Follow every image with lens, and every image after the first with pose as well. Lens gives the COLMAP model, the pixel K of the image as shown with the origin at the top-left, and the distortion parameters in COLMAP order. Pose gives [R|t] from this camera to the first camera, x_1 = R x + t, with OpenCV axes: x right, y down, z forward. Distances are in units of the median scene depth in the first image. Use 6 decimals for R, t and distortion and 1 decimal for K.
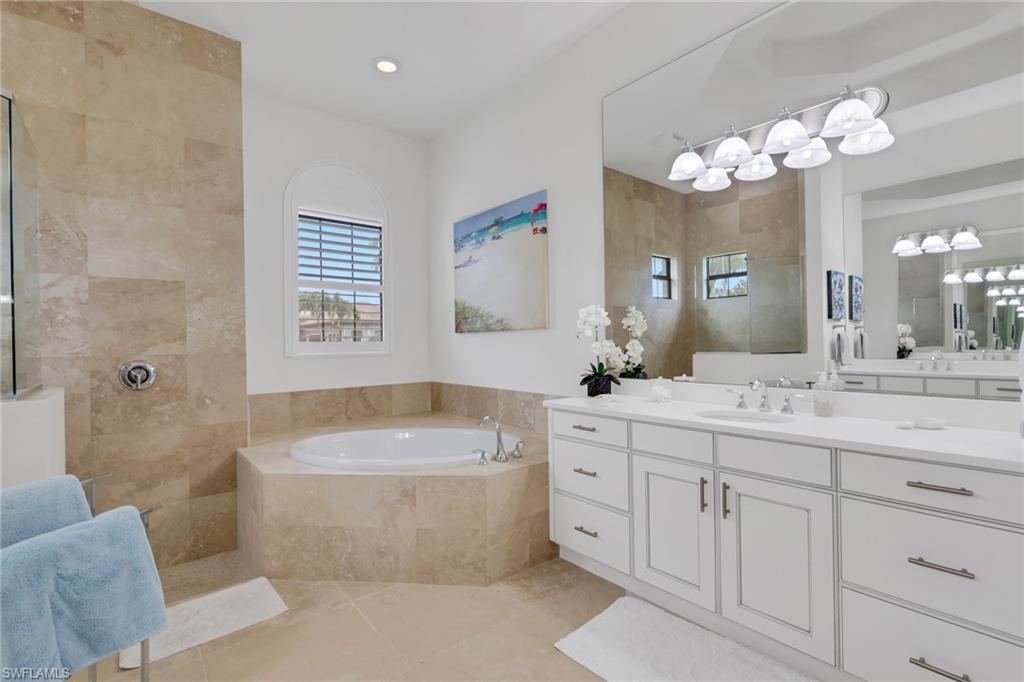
lens RADIAL K [[473.7, 0, 519.0], [0, 473.7, 340.6], [0, 0, 1]] dist [-0.007599, 0.000891]
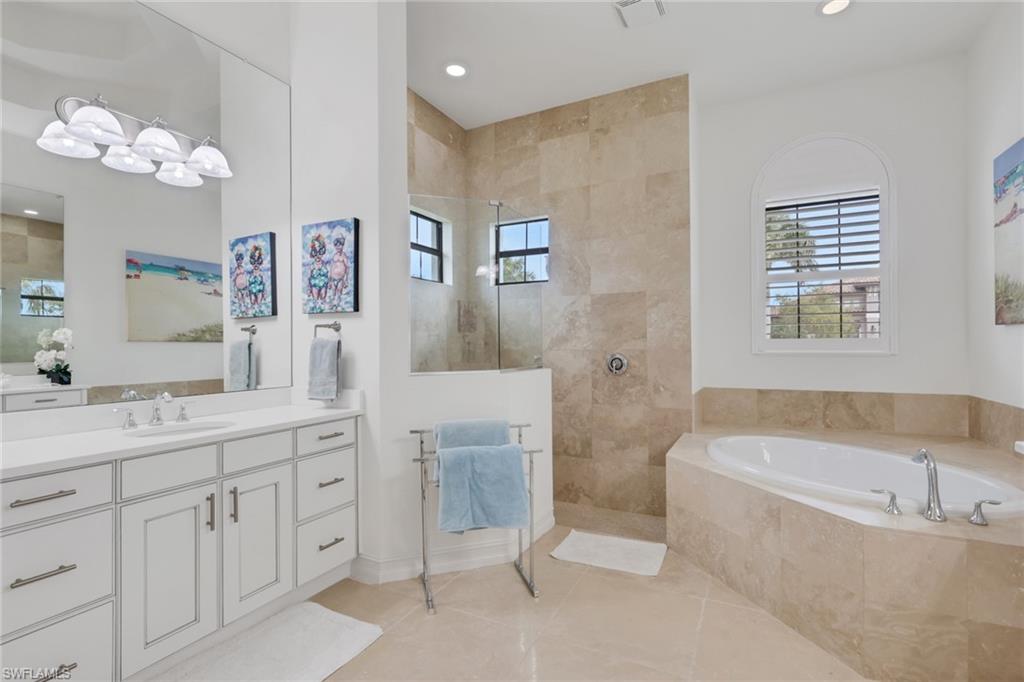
lens RADIAL K [[473.7, 0, 518.9], [0, 473.7, 343.8], [0, 0, 1]] dist [-0.007599, 0.000891]
pose [[0.386060, 0.005951, -0.922455, 0.329459], [0.005470, 0.999947, 0.008740, 0.001692], [0.922458, -0.008421, 0.386007, 0.204268]]
